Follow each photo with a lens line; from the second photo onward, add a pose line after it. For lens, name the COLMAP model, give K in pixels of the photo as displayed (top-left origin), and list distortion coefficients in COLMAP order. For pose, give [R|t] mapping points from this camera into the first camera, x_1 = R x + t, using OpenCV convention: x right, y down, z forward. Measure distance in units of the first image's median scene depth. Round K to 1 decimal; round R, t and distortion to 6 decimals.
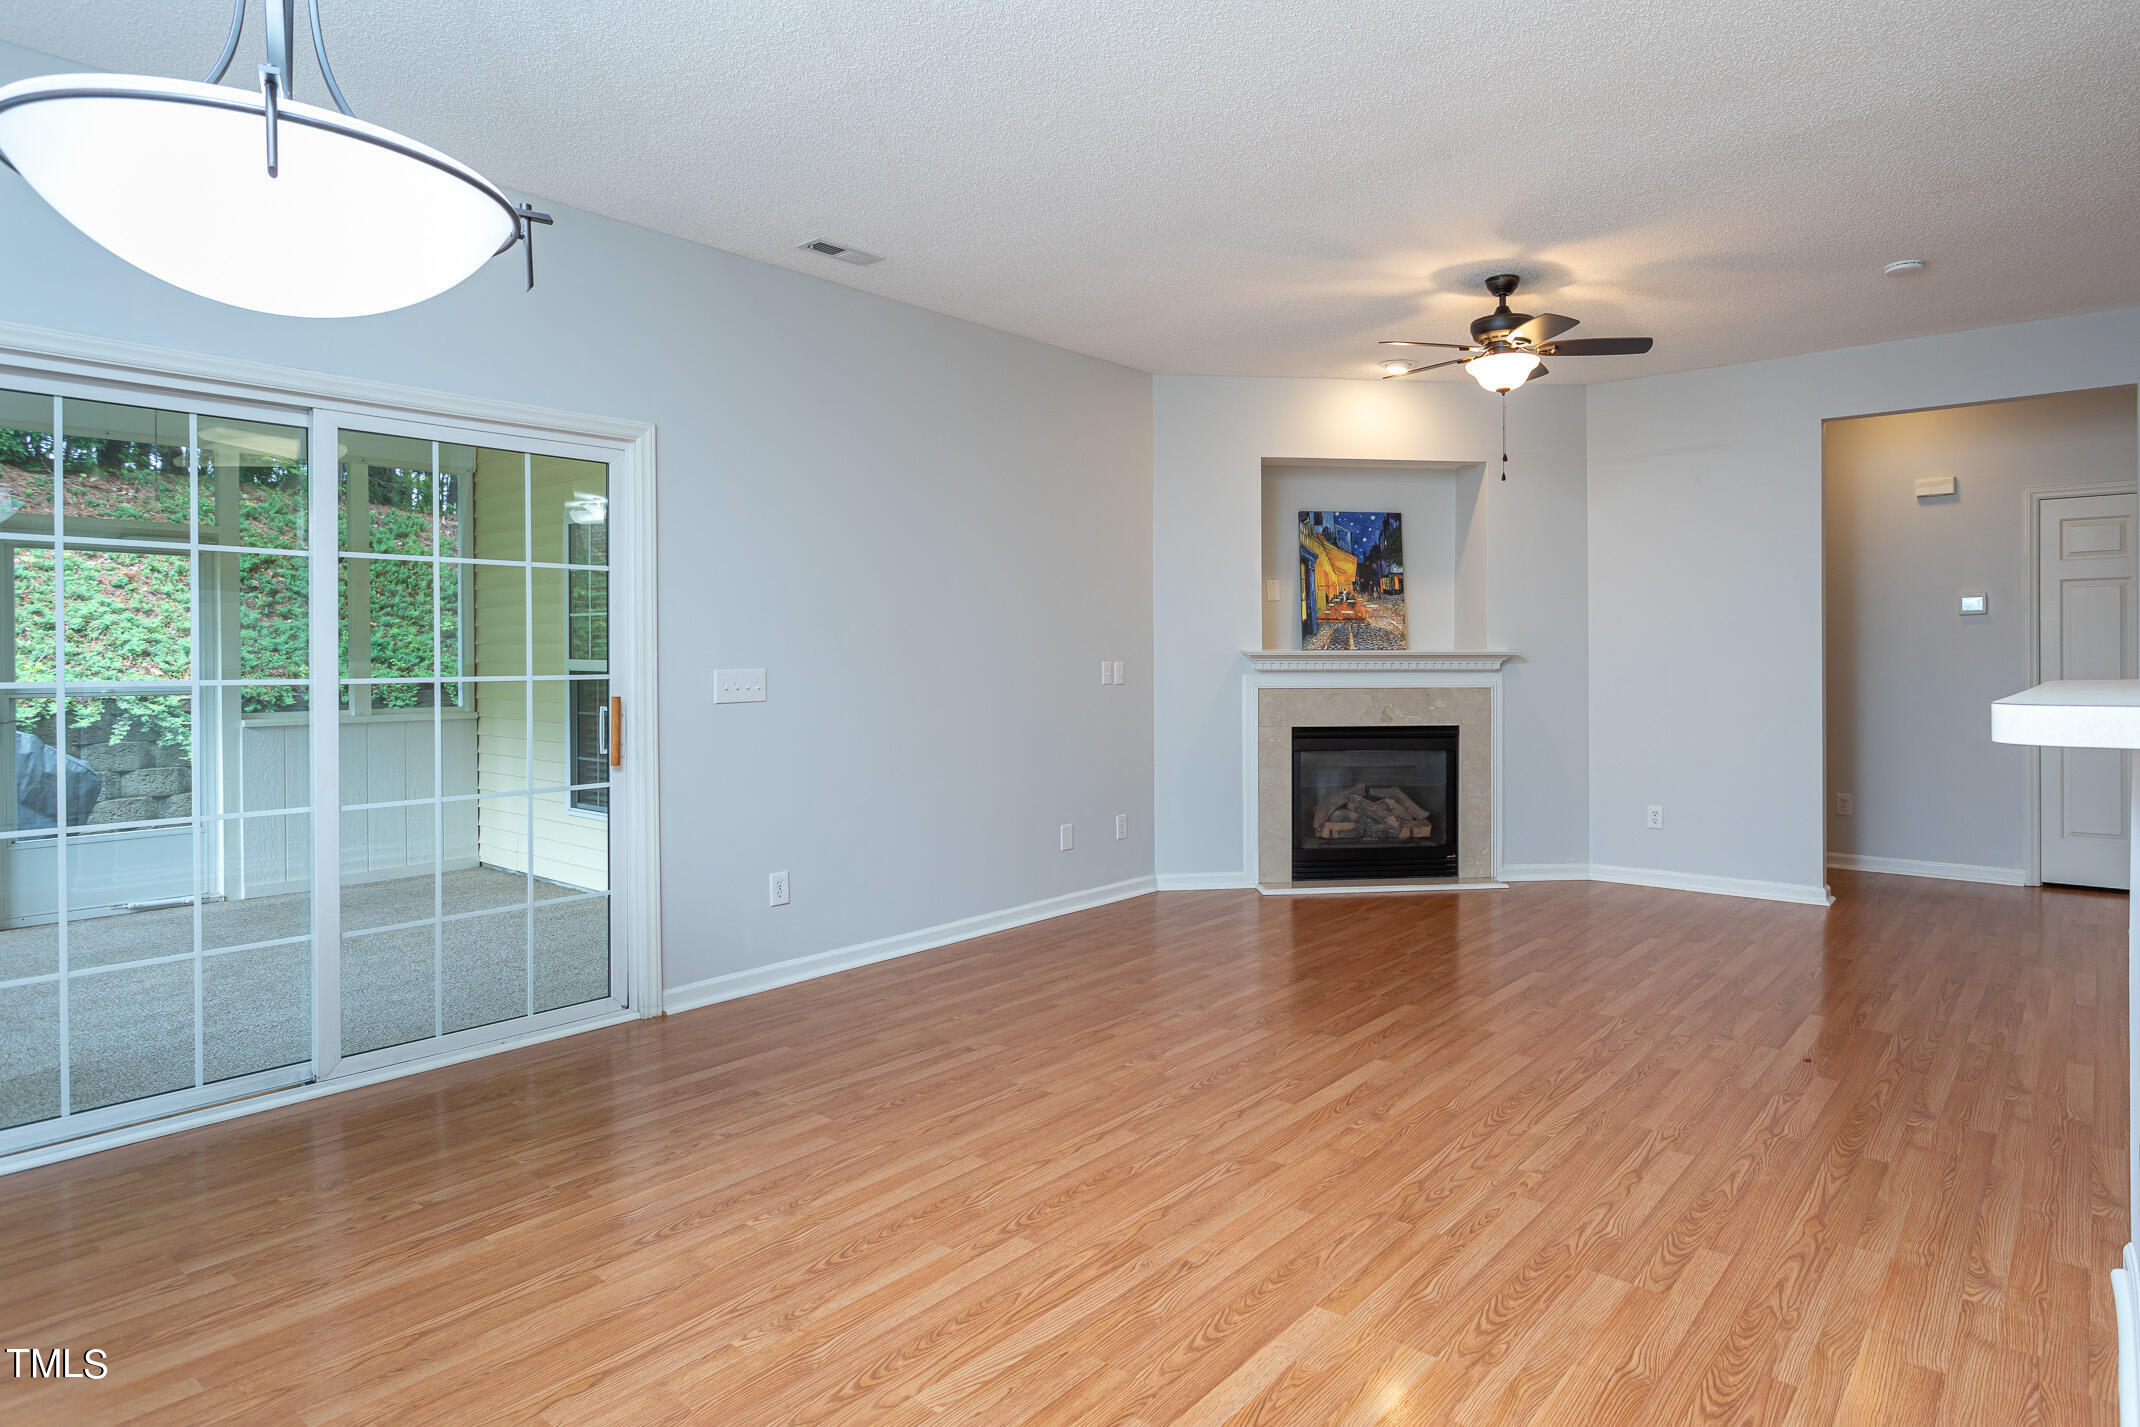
lens RADIAL K [[1186.4, 0, 1159.2], [0, 1186.4, 660.4], [0, 0, 1]] dist [-0.007706, 0.004033]
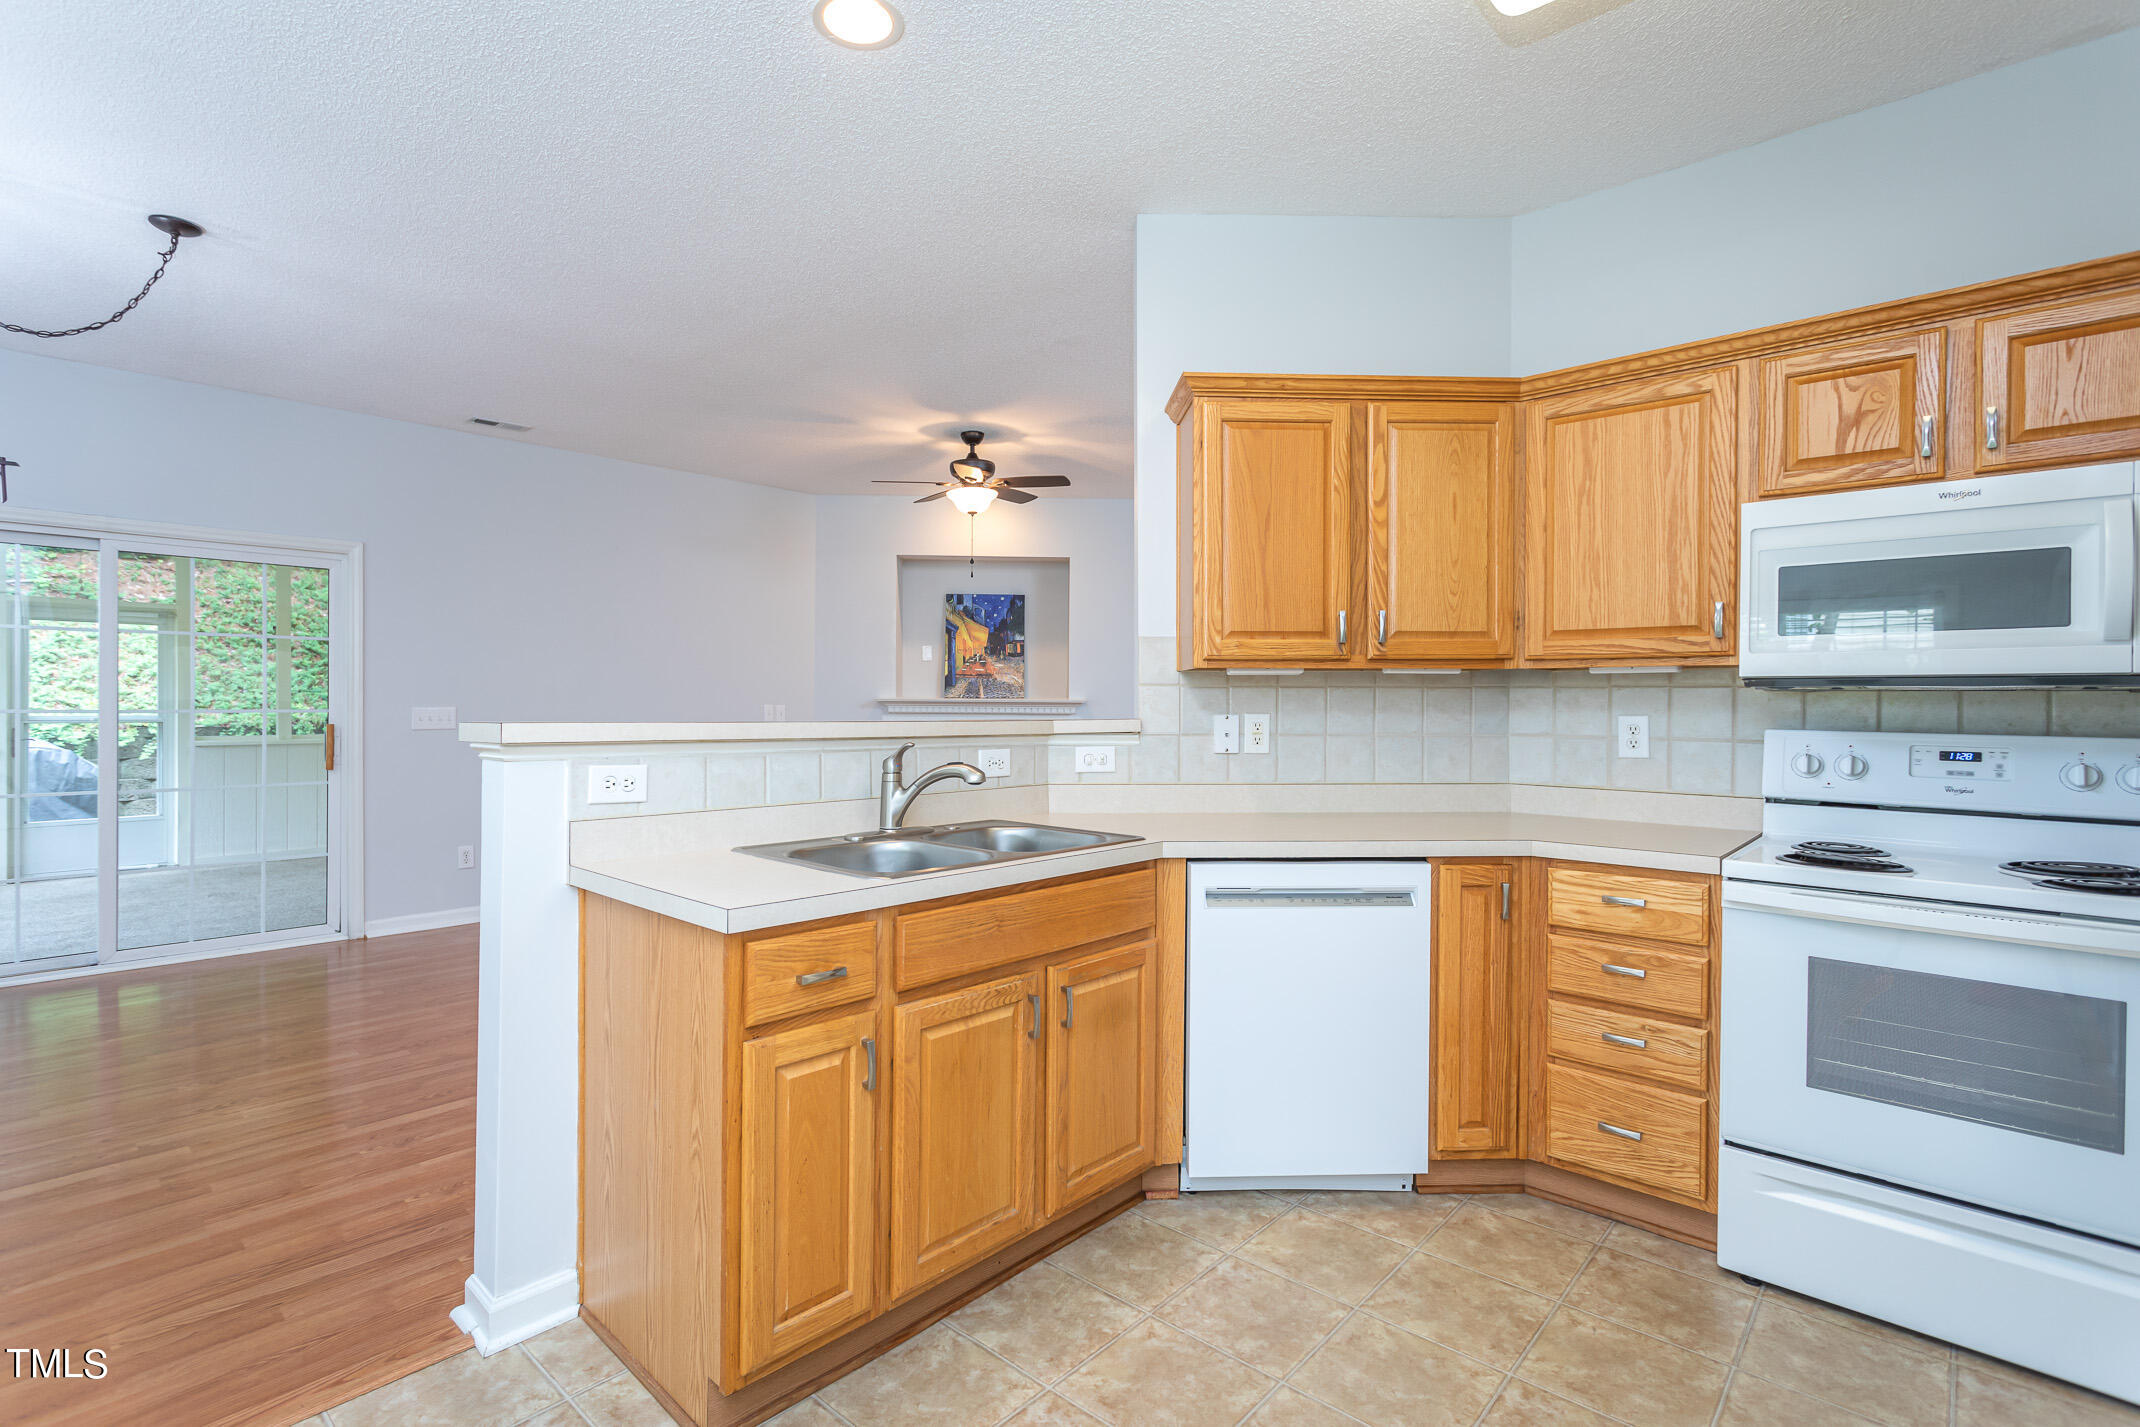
lens RADIAL K [[1011.9, 0, 1048.8], [0, 1011.9, 704.6], [0, 0, 1]] dist [-0.001900, 0.002323]
pose [[0.997030, 0.008887, -0.076501, 0.636578], [-0.009031, 0.999958, -0.001542, -0.000746], [0.076484, 0.002228, 0.997068, -0.246592]]
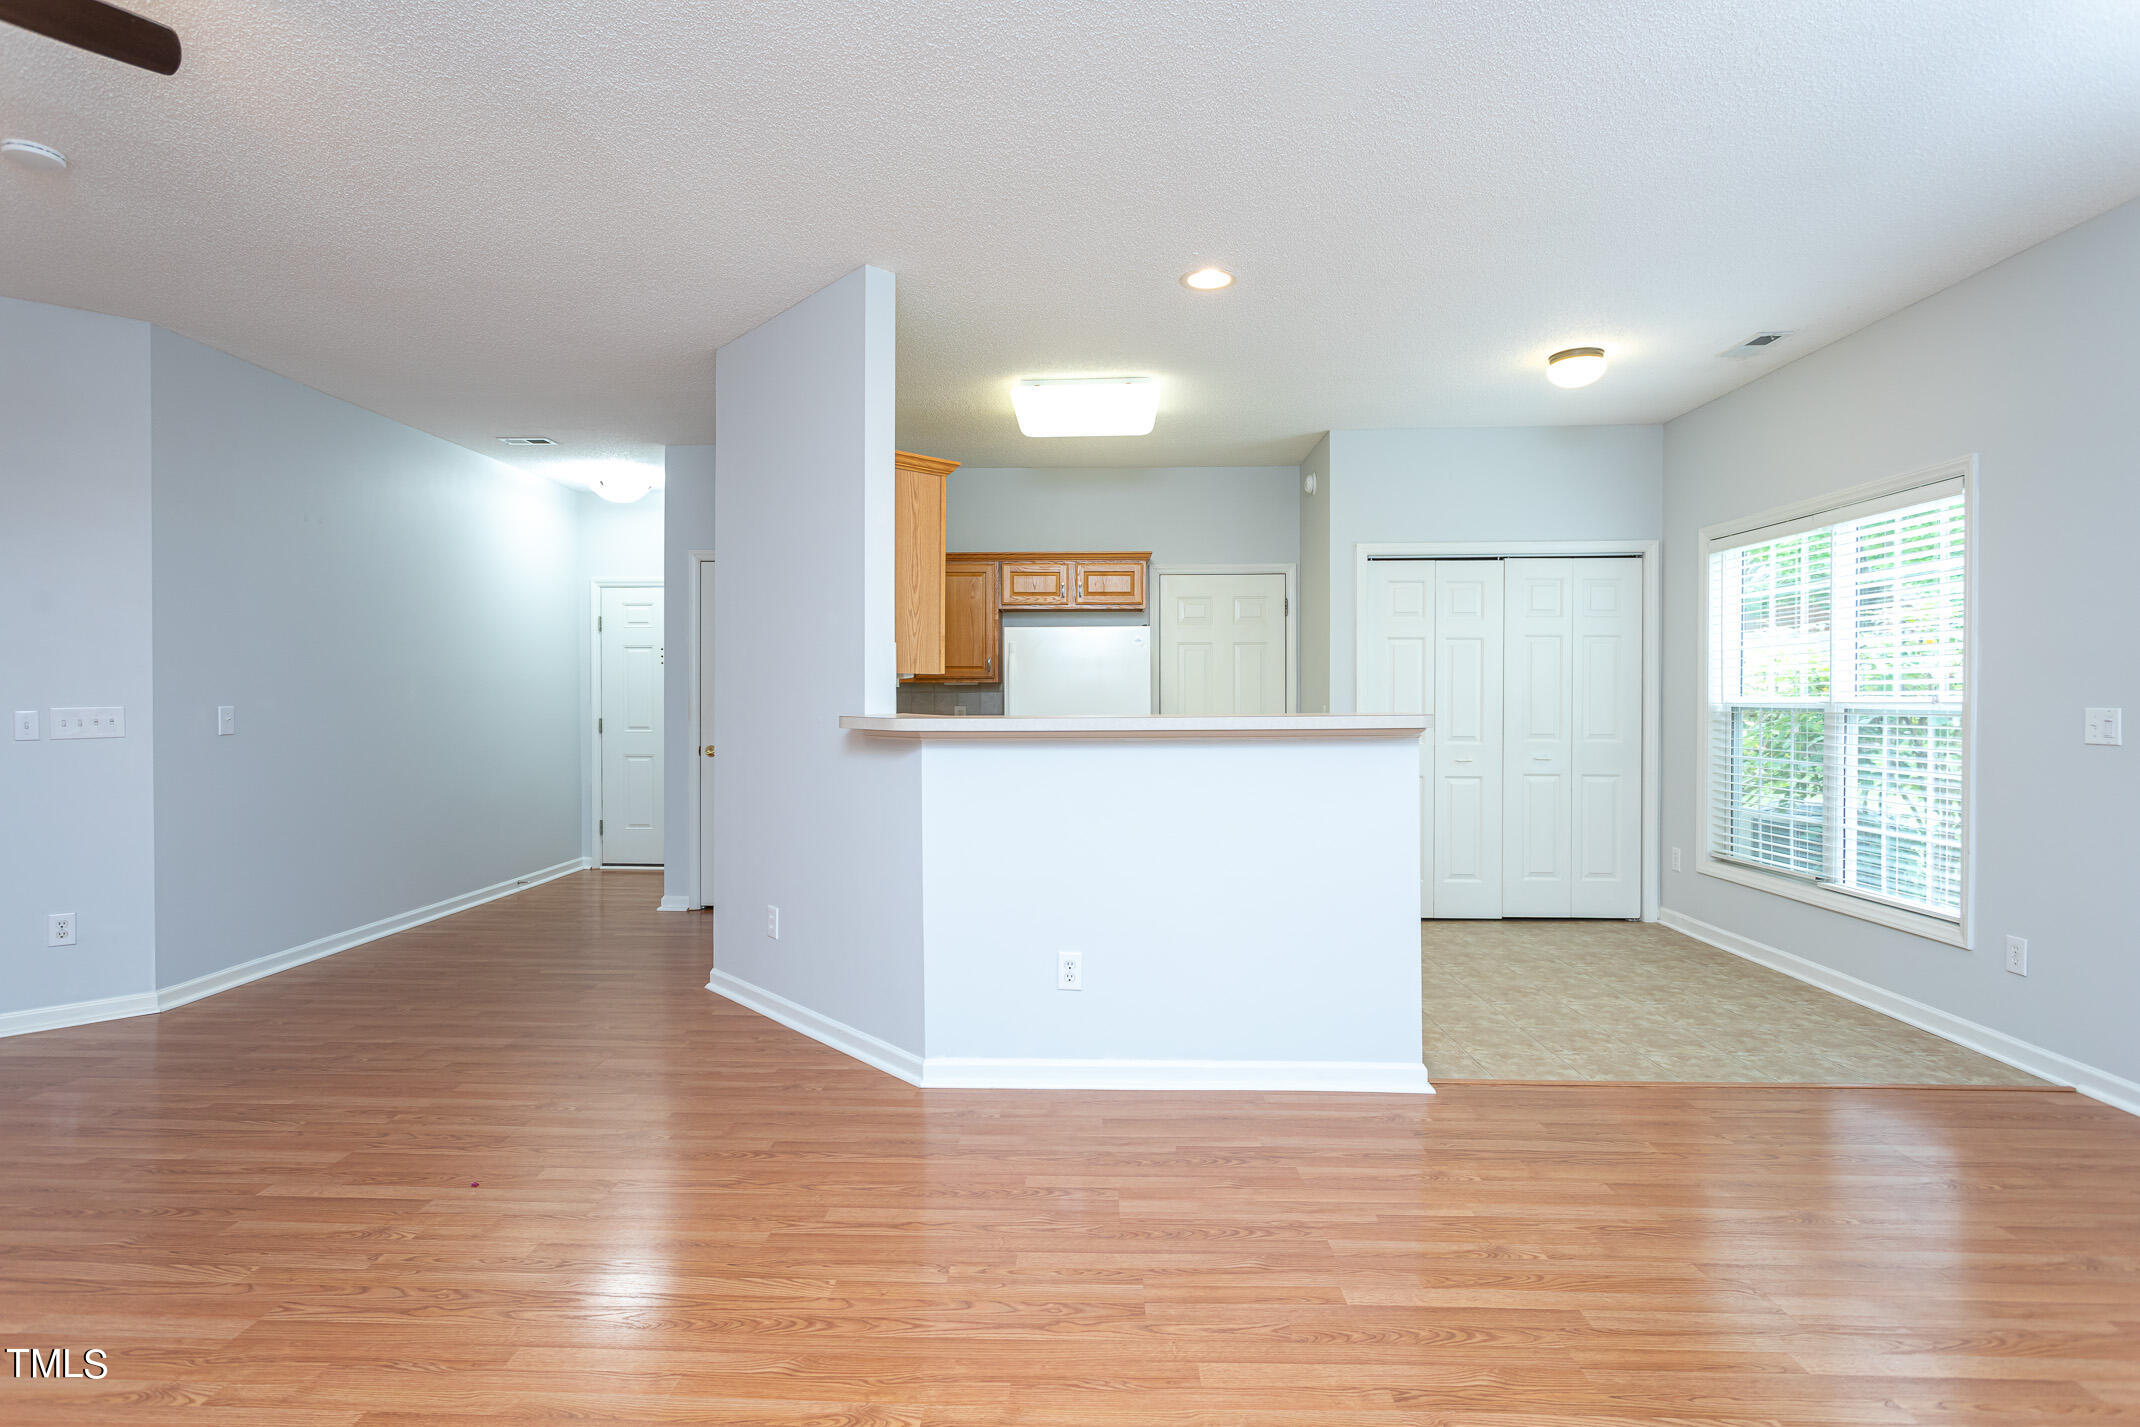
lens RADIAL K [[1061.0, 0, 1056.0], [0, 1061.0, 699.6], [0, 0, 1]] dist [-0.009000, 0.003683]
pose [[-0.592814, 0.002417, 0.805336, -0.313498], [0.005473, 0.999984, 0.001027, -0.004568], [-0.805321, 0.005017, -0.592818, 1.147582]]
